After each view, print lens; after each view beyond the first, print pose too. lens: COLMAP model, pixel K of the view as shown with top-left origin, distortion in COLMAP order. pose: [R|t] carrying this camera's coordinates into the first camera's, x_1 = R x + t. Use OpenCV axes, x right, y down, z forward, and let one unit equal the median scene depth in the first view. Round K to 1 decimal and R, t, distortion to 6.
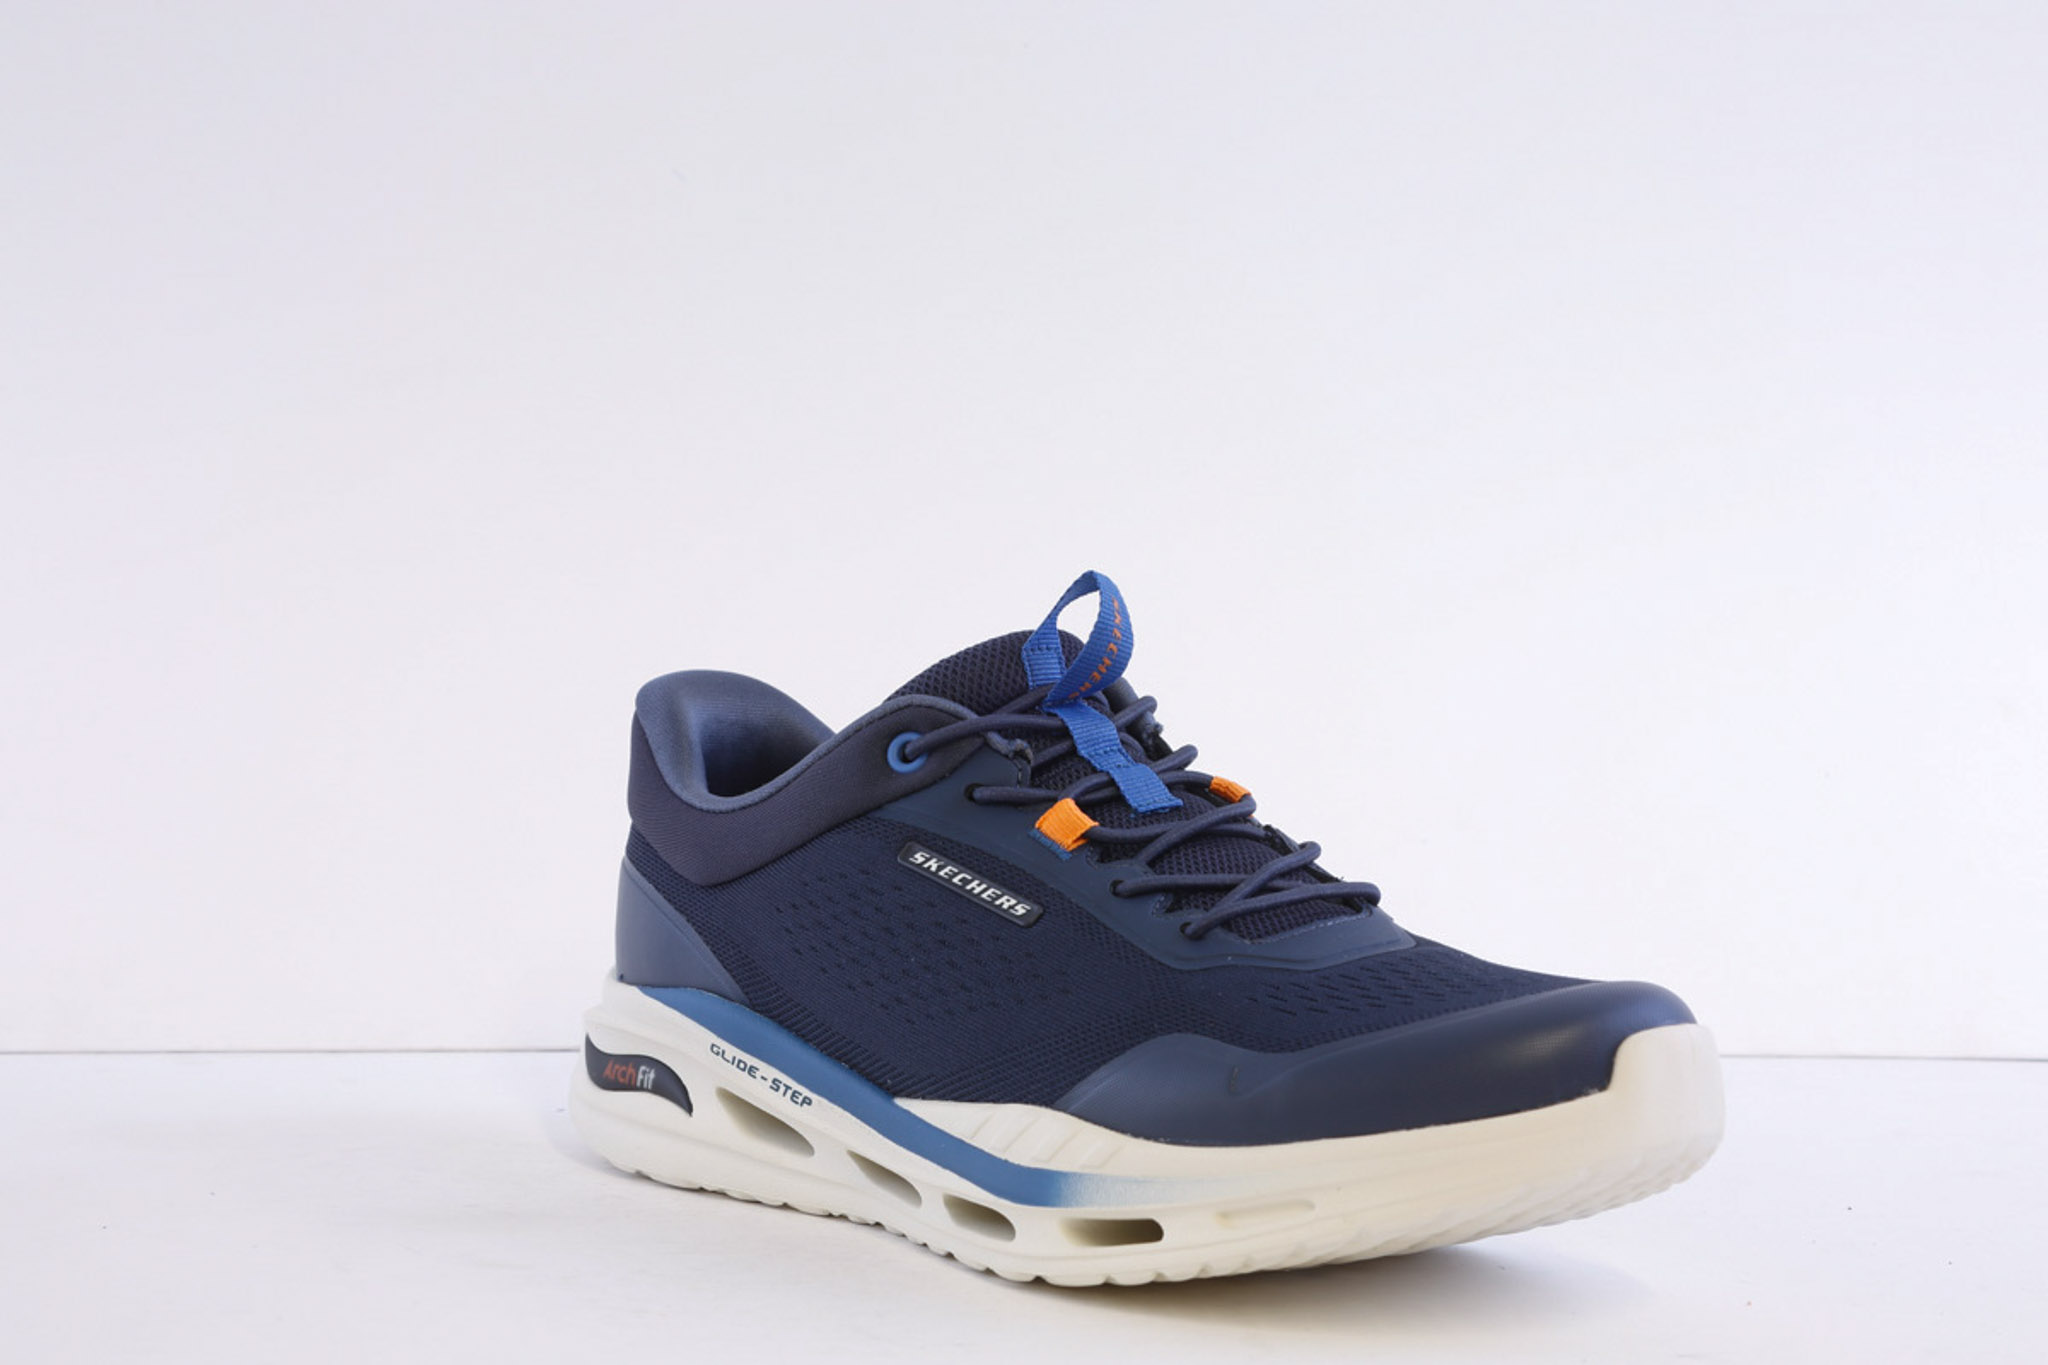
lens RADIAL K [[3556.1, 0, 1023.1], [0, 3556.1, 684.2], [0, 0, 1]] dist [0.133713, 0.000000]
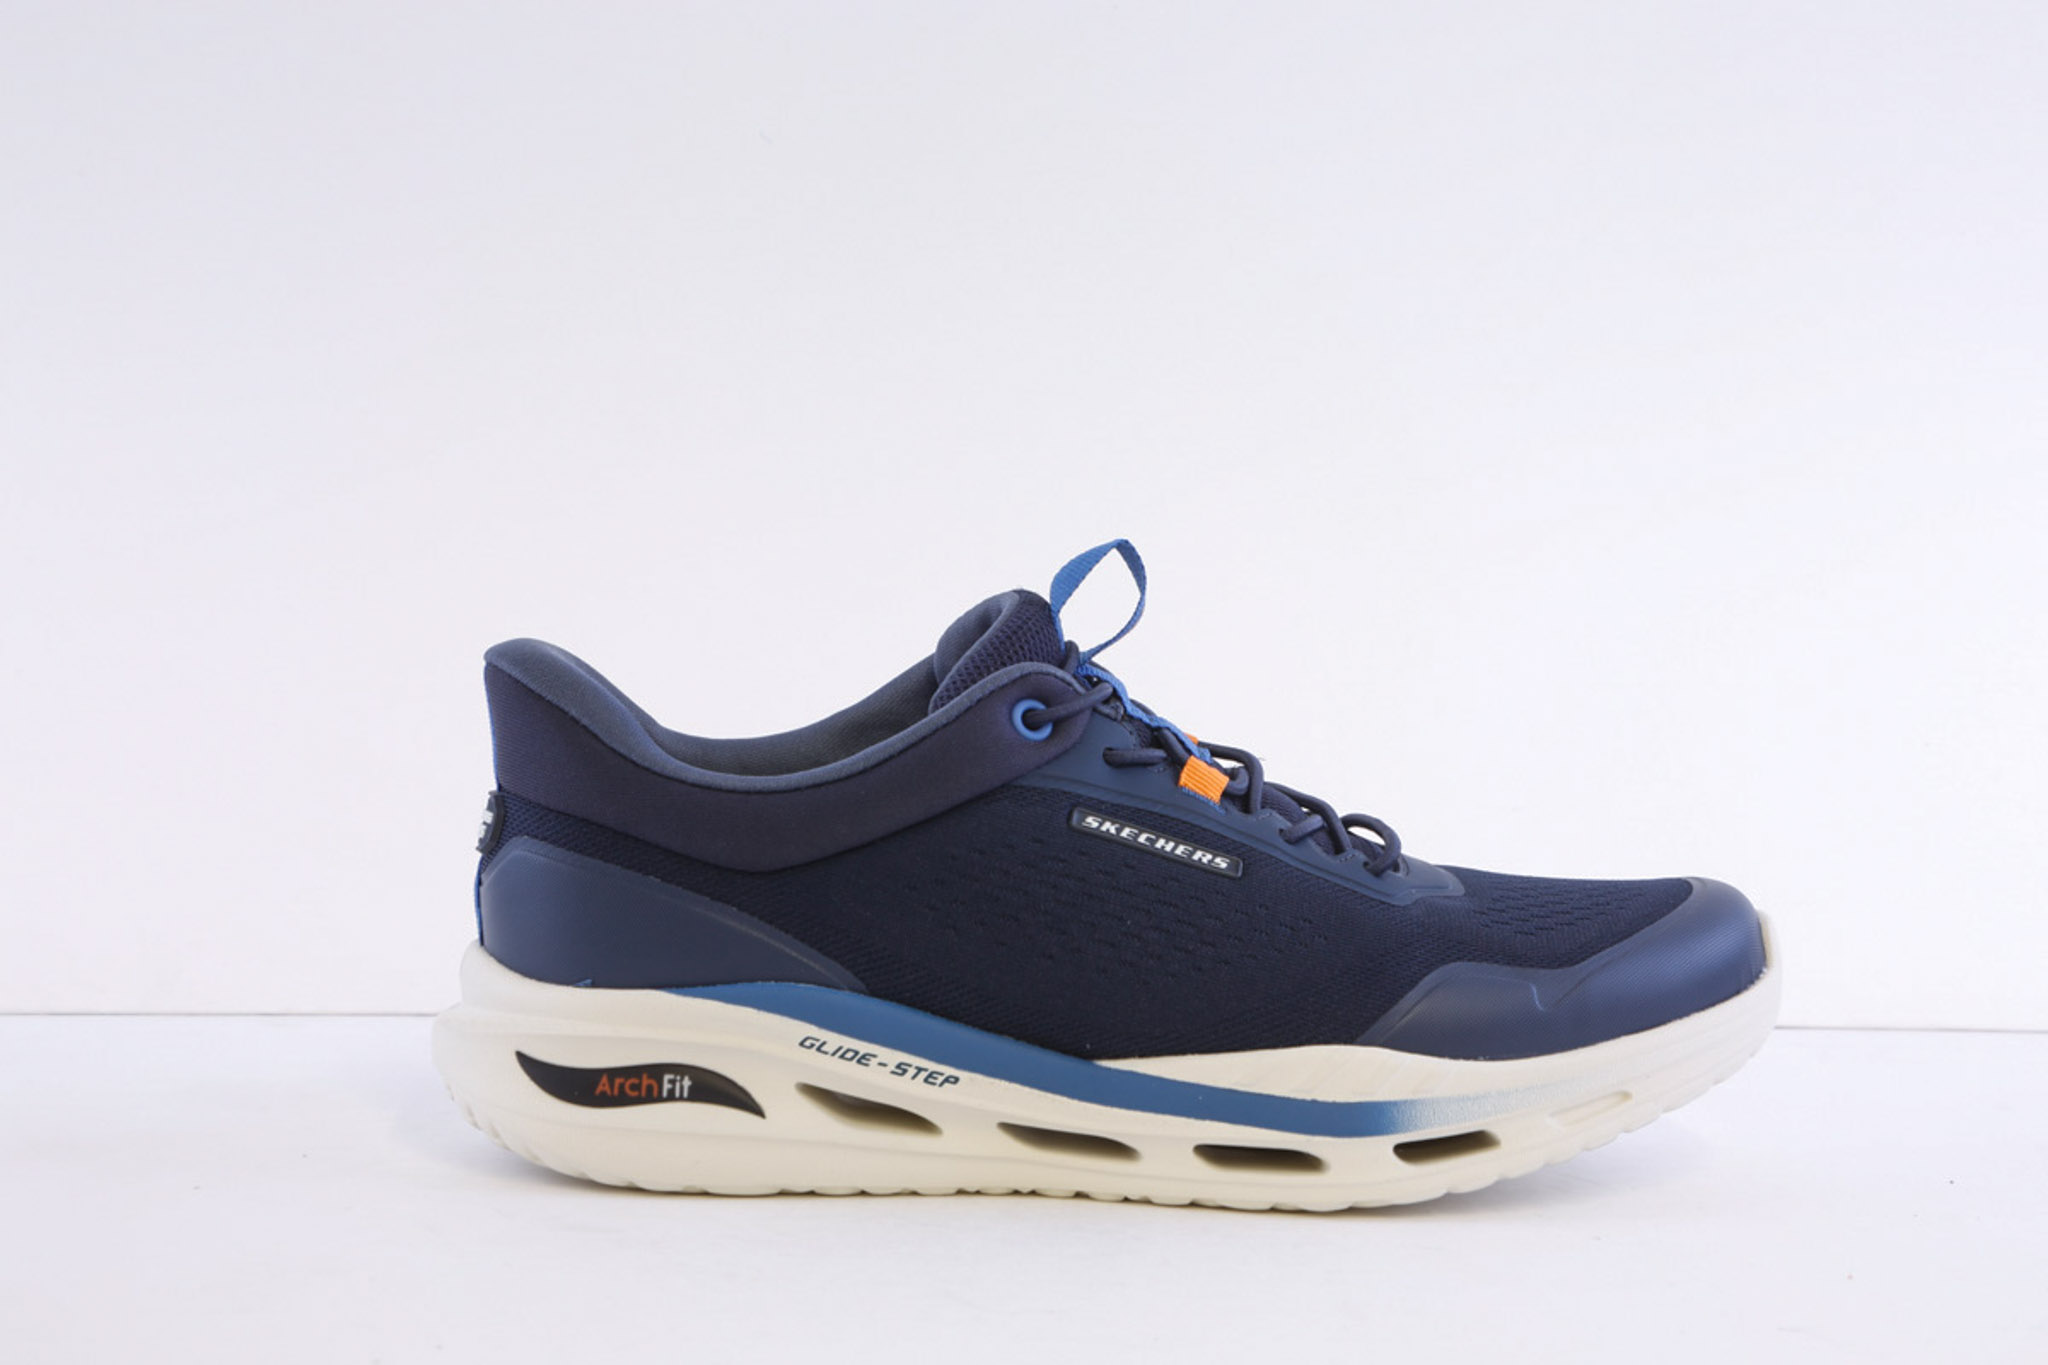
lens RADIAL K [[3556.1, 0, 1022.1], [0, 3556.1, 671.8], [0, 0, 1]] dist [0.133713, 0.000000]
pose [[0.681135, -0.040655, 0.731028, -0.763872], [0.027182, 0.999173, 0.030240, -0.024191], [-0.731653, -0.000727, 0.681677, 0.322367]]
